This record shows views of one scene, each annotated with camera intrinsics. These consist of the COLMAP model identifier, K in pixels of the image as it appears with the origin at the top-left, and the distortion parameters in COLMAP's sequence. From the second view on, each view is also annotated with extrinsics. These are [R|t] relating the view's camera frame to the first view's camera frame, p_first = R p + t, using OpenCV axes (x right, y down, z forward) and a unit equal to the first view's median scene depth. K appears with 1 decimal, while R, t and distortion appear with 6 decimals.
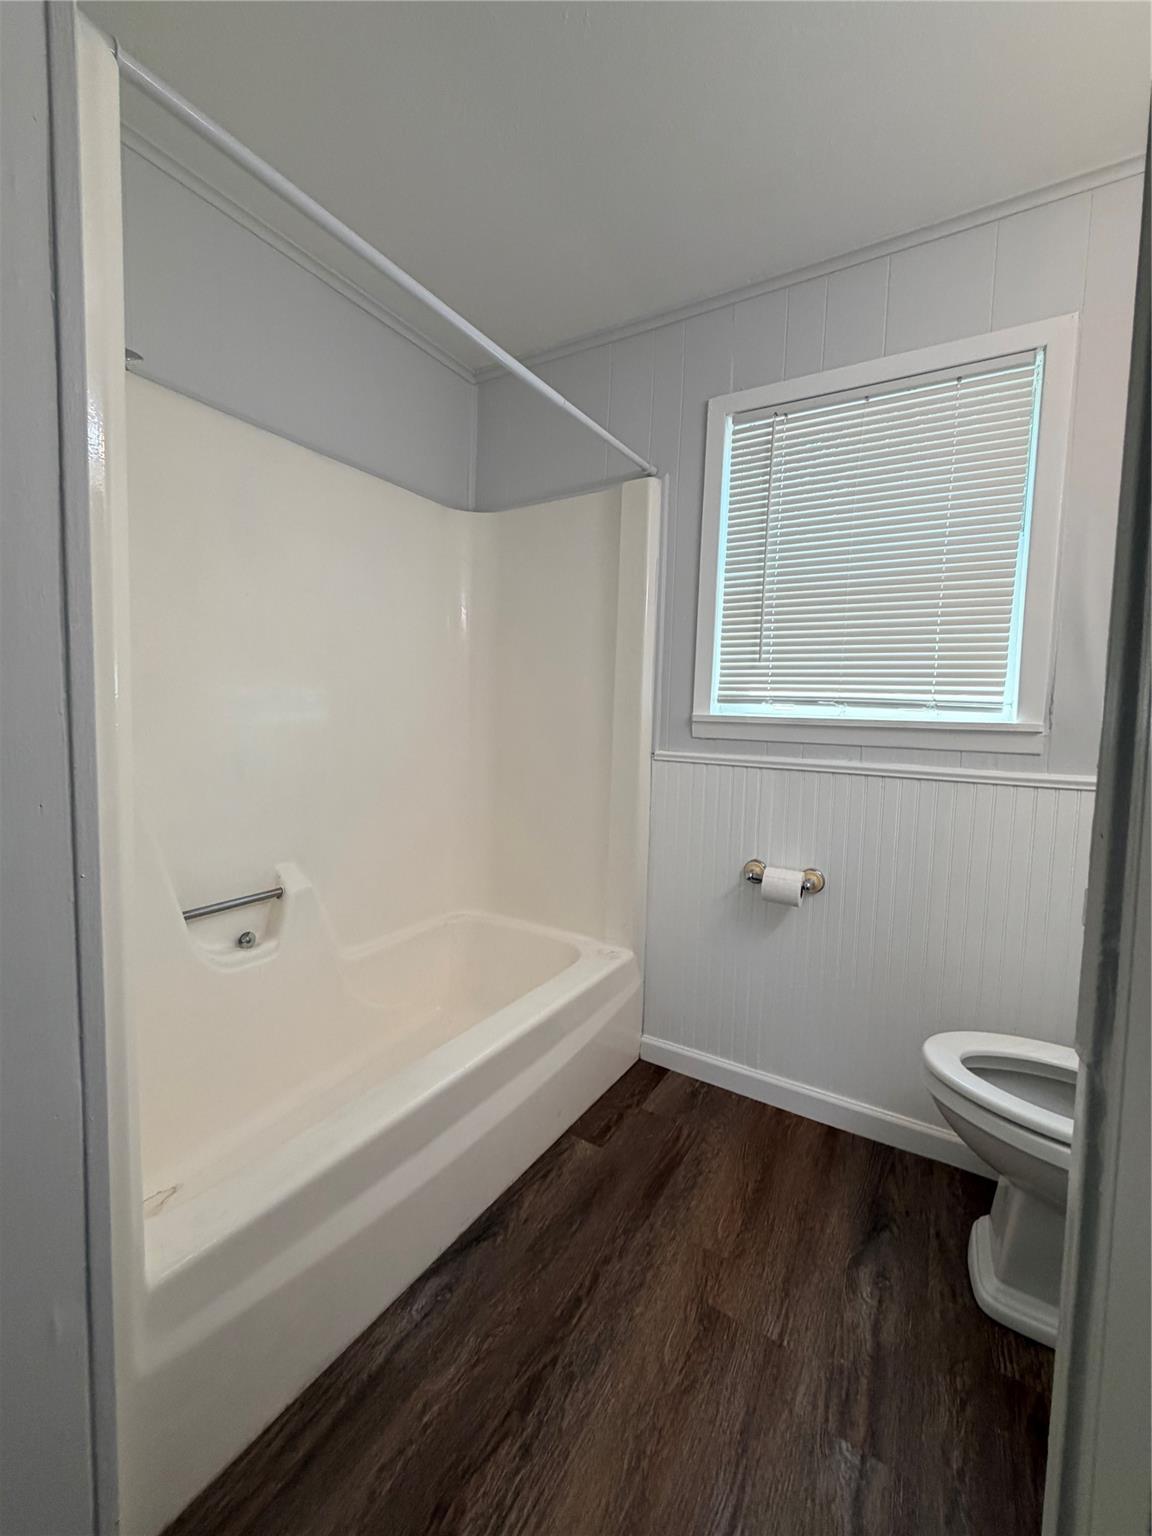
lens RADIAL K [[611.6, 0, 577.5], [0, 611.6, 765.3], [0, 0, 1]] dist [-0.002789, 0.000564]
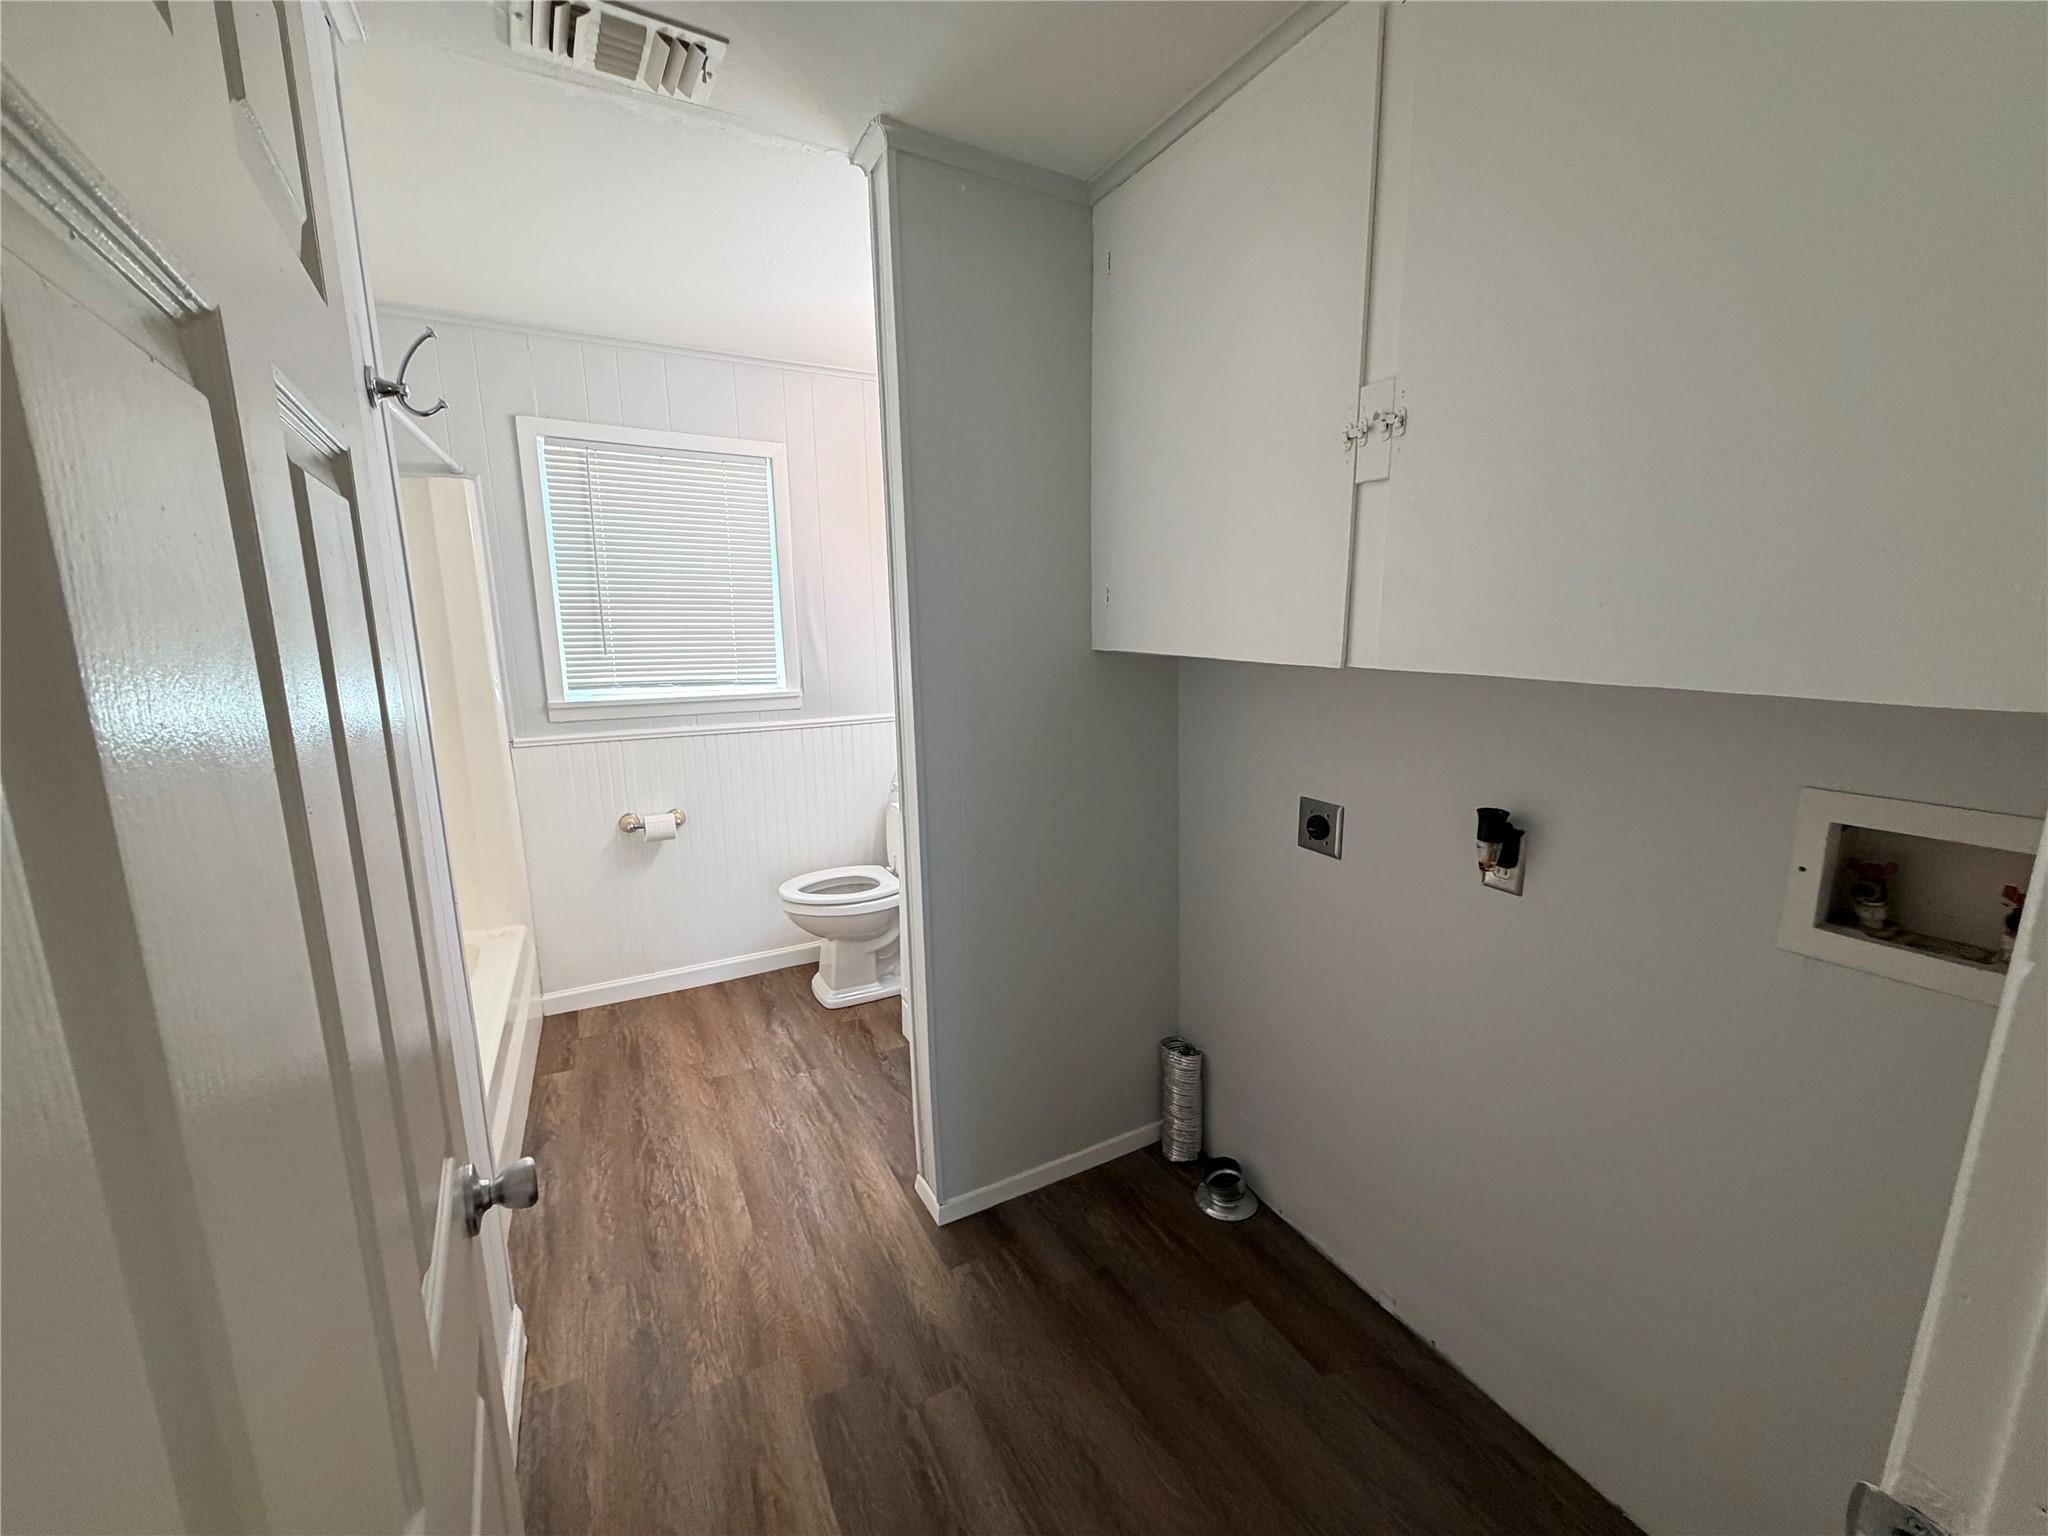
lens RADIAL K [[815.5, 0, 1021.1], [0, 815.5, 763.3], [0, 0, 1]] dist [-0.002789, 0.000564]
pose [[0.506674, -0.190753, 0.840770, -0.810041], [0.084759, 0.981513, 0.171606, -0.195364], [-0.857961, -0.015685, 0.513475, -0.641255]]
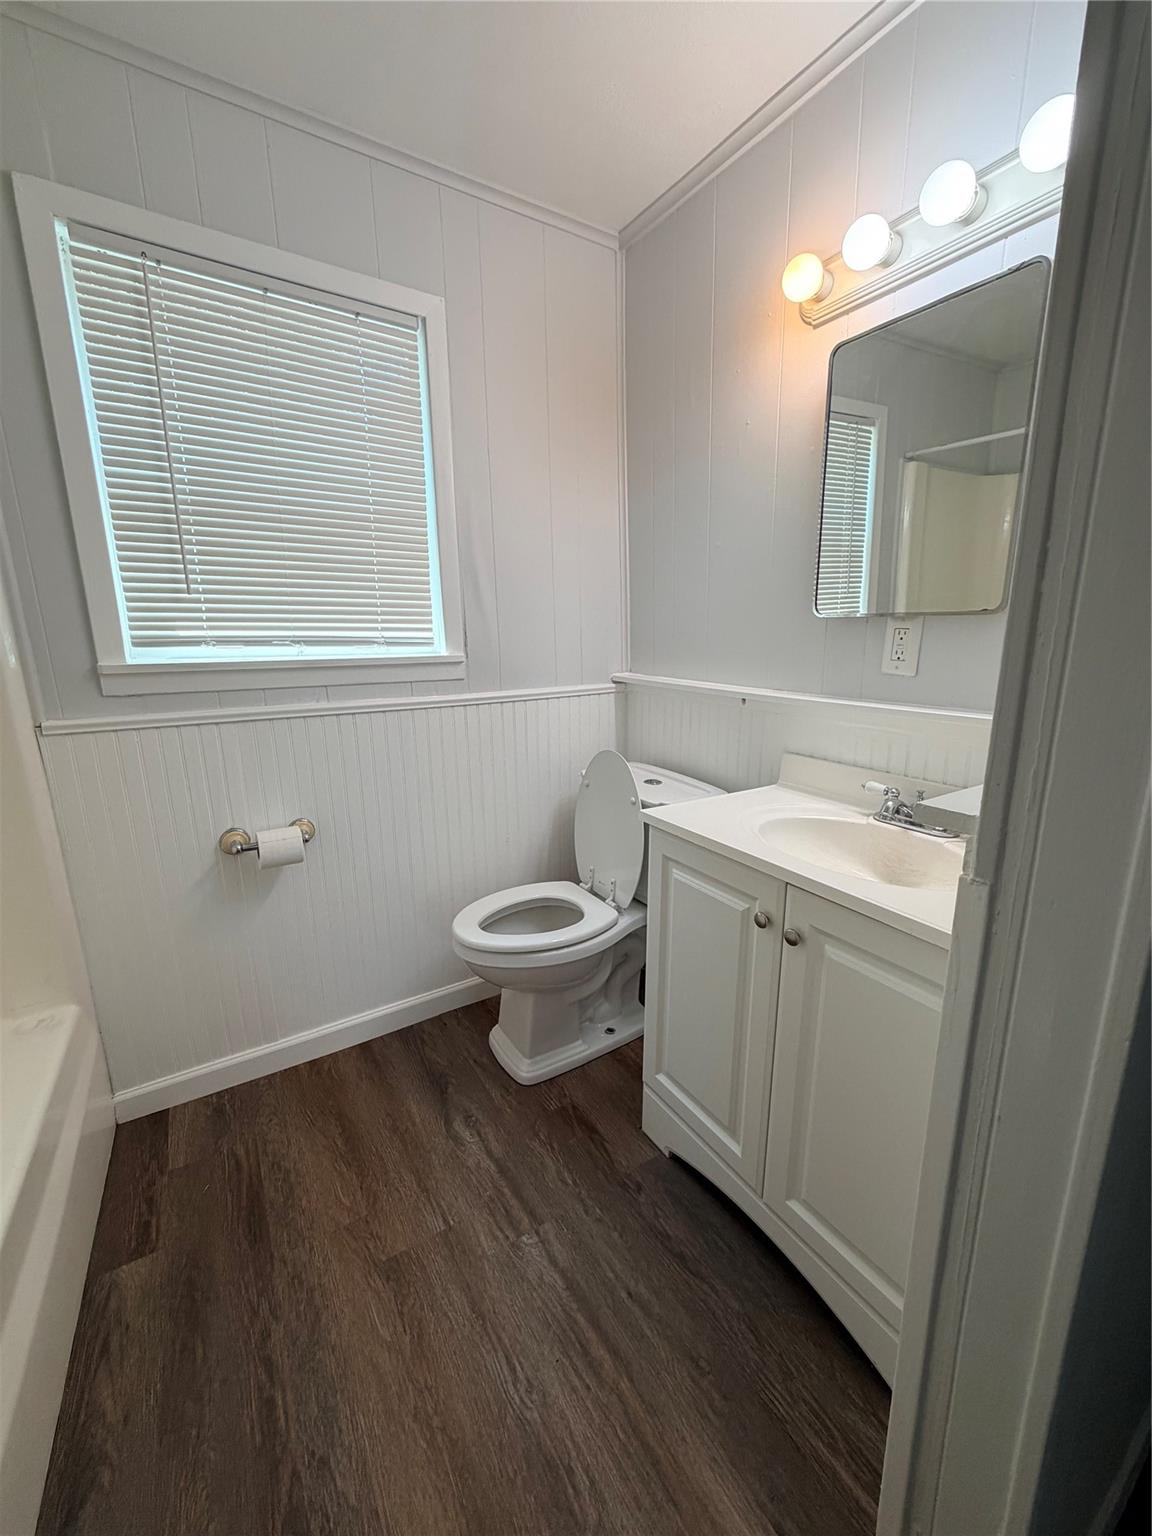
lens RADIAL K [[611.6, 0, 575.1], [0, 611.6, 765.5], [0, 0, 1]] dist [-0.002789, 0.000564]
pose [[0.452426, -0.226337, 0.862602, -0.258674], [0.090972, 0.973925, 0.207833, -0.082097], [-0.887150, -0.015557, 0.461219, 0.201520]]
